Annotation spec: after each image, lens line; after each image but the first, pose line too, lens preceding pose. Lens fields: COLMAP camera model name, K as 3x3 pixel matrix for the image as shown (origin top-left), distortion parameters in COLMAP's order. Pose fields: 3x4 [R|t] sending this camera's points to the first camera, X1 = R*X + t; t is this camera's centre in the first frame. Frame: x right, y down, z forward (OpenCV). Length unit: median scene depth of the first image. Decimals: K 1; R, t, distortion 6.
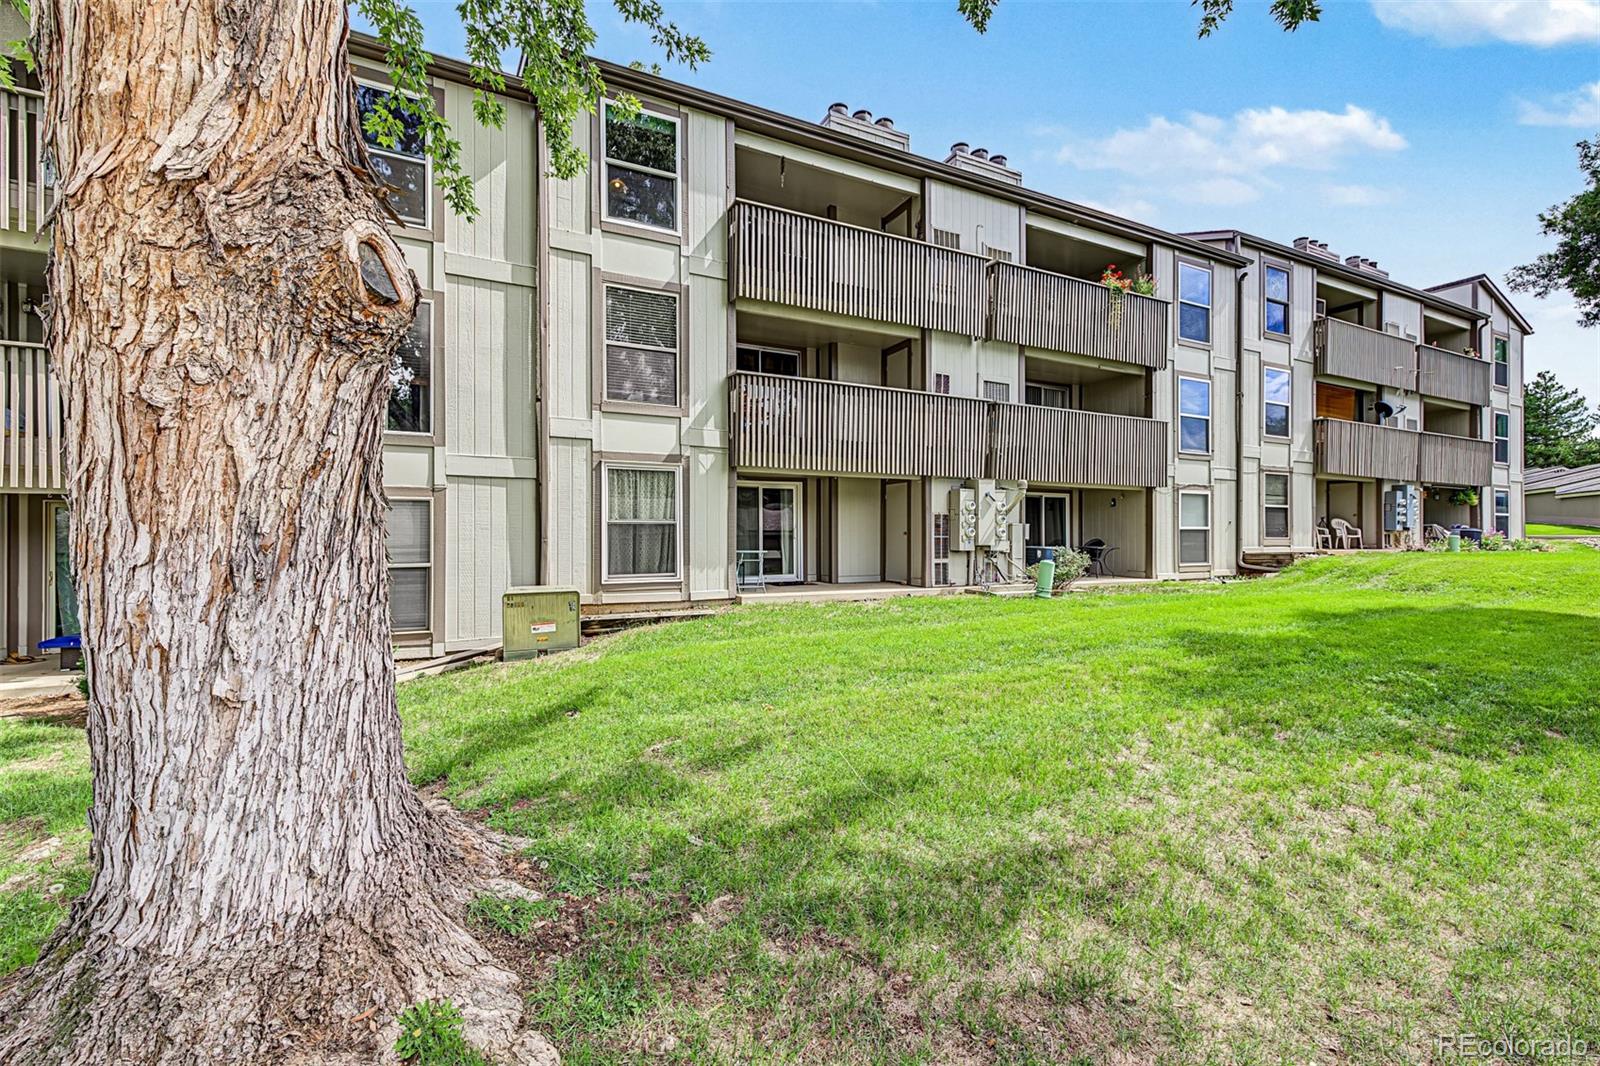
lens RADIAL K [[681.5, 0, 806.6], [0, 681.5, 533.8], [0, 0, 1]] dist [0.006827, -0.000151]
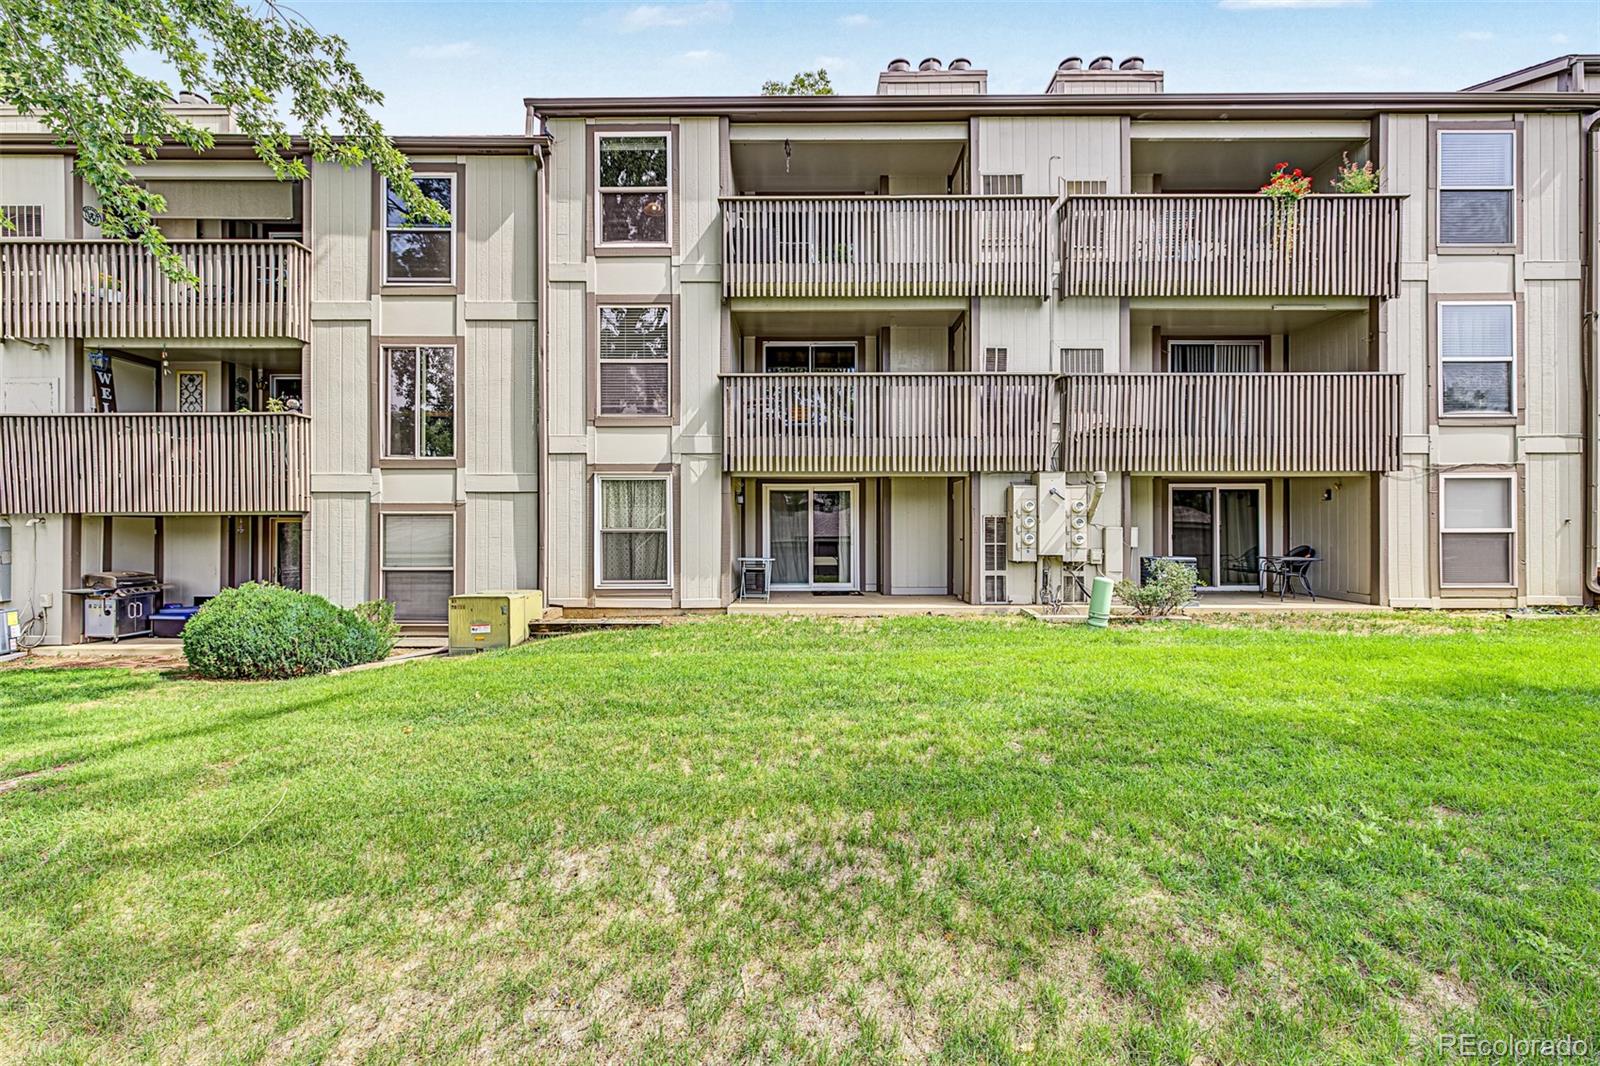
lens RADIAL K [[681.5, 0, 802.4], [0, 681.5, 528.7], [0, 0, 1]] dist [0.006827, -0.000151]
pose [[0.891995, -0.005751, -0.452008, 0.366543], [0.002866, 0.999971, -0.007068, -0.009289], [0.452035, 0.005009, 0.891986, 0.156069]]
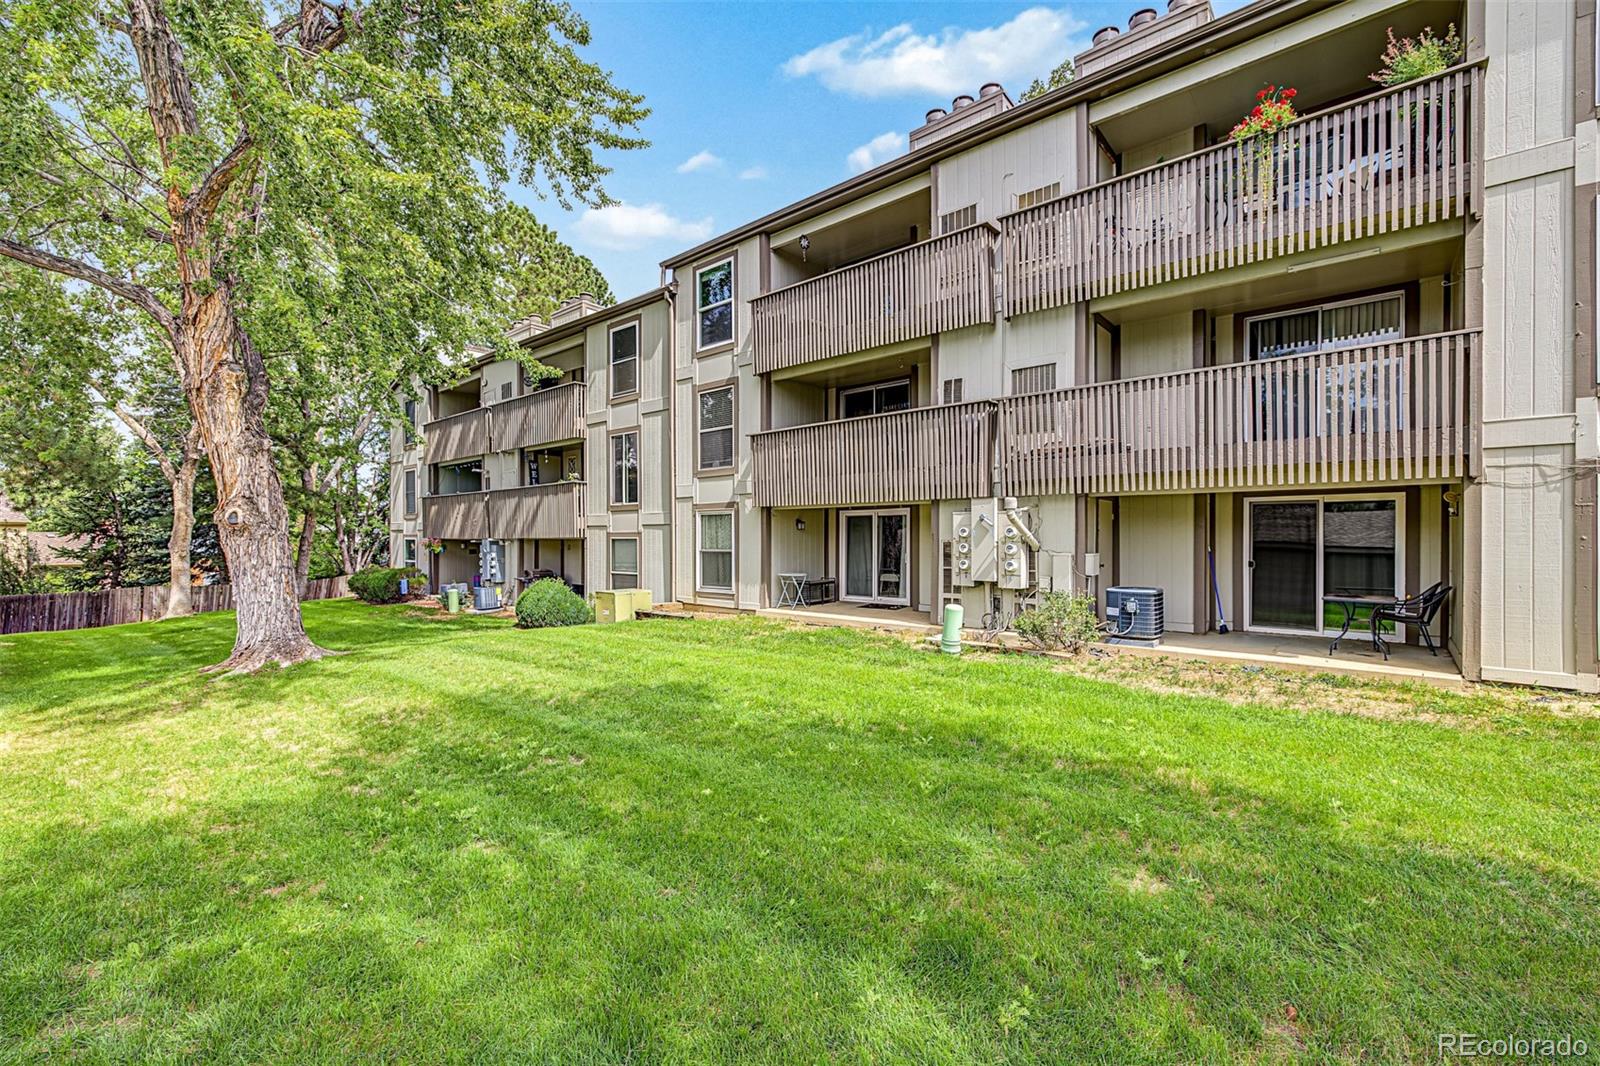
lens RADIAL K [[681.5, 0, 796.5], [0, 681.5, 539.0], [0, 0, 1]] dist [0.006827, -0.000151]
pose [[0.376616, 0.001188, -0.926369, 0.934665], [0.005412, 0.999979, 0.003483, -0.037279], [0.926354, -0.006325, 0.376602, 0.496614]]
